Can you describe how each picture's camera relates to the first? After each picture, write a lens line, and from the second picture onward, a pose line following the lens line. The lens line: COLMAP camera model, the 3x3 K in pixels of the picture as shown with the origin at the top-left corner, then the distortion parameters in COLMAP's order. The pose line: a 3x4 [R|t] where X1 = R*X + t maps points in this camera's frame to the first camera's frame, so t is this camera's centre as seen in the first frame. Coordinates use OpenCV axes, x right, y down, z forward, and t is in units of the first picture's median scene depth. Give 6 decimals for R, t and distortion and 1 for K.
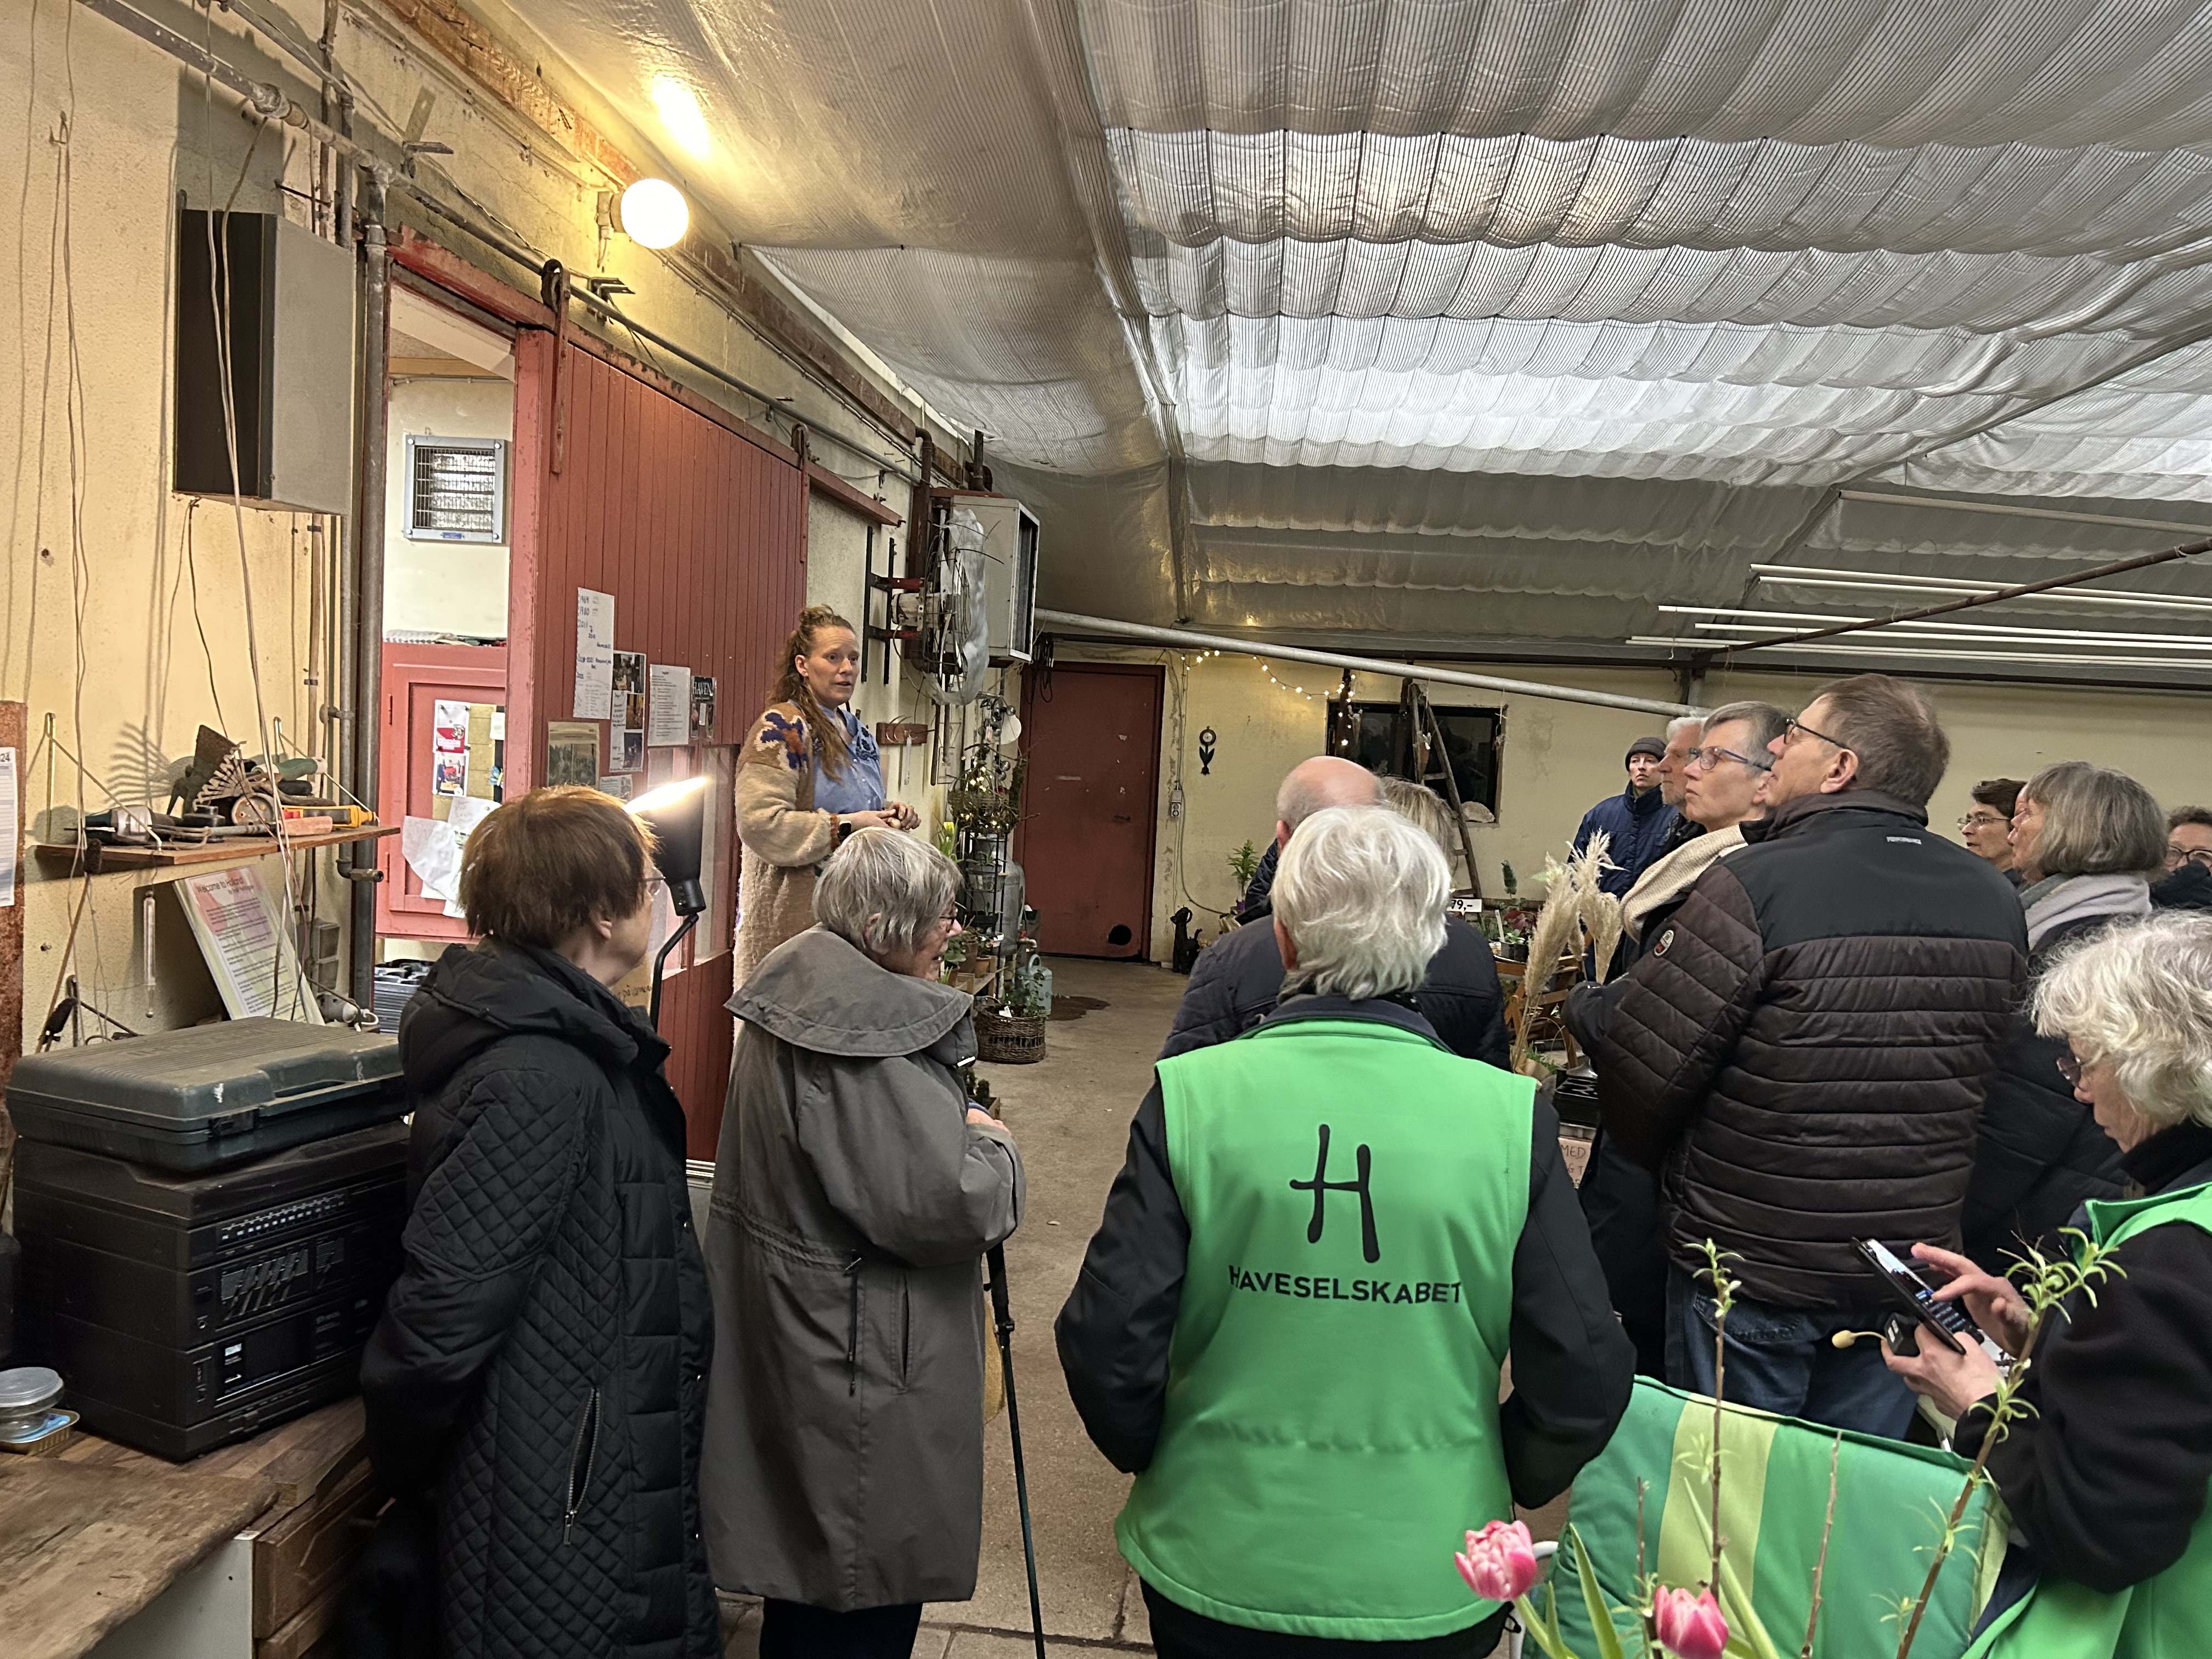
lens RADIAL K [[1679.7, 0, 1106.0], [0, 1679.7, 829.5], [0, 0, 1]] dist [-0.000306, -0.000700]
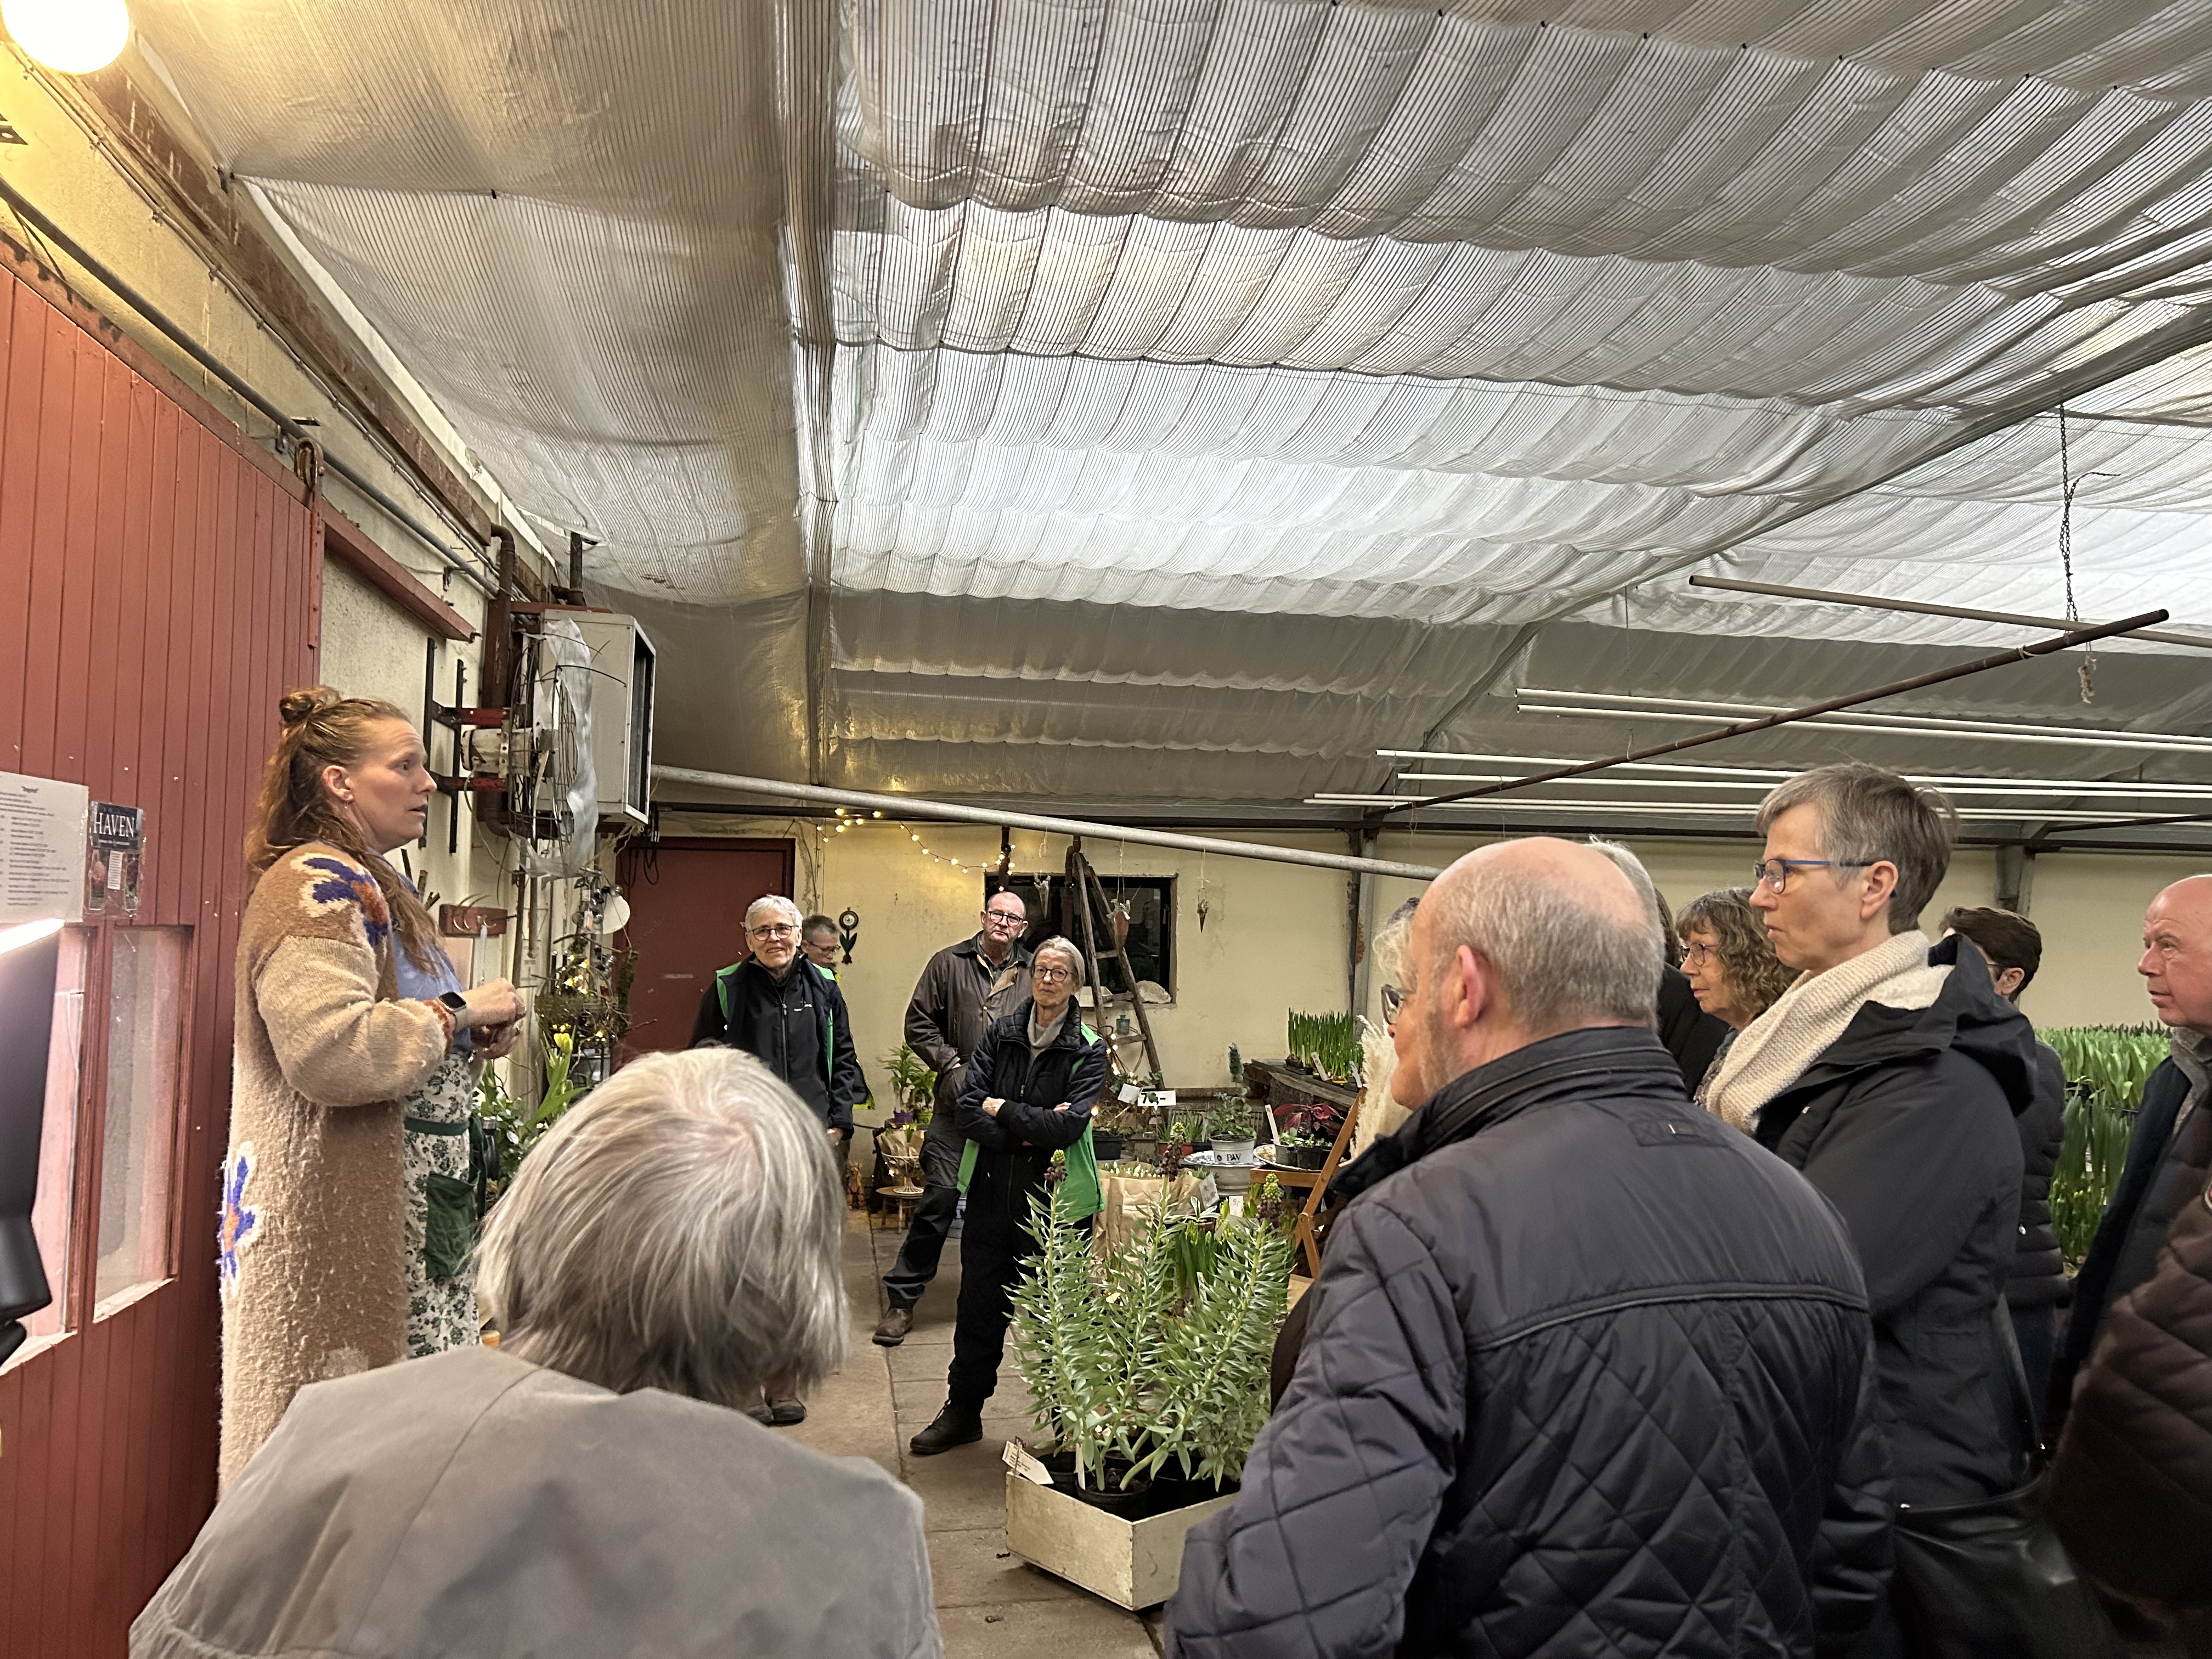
lens RADIAL K [[1680.6, 0, 1179.8], [0, 1680.6, 823.7], [0, 0, 1]] dist [0.033968, -0.055479]
pose [[0.957522, -0.019720, 0.287684, -0.037357], [0.054056, 0.992247, -0.111906, 0.002491], [-0.283247, 0.122704, 0.951165, 0.194259]]
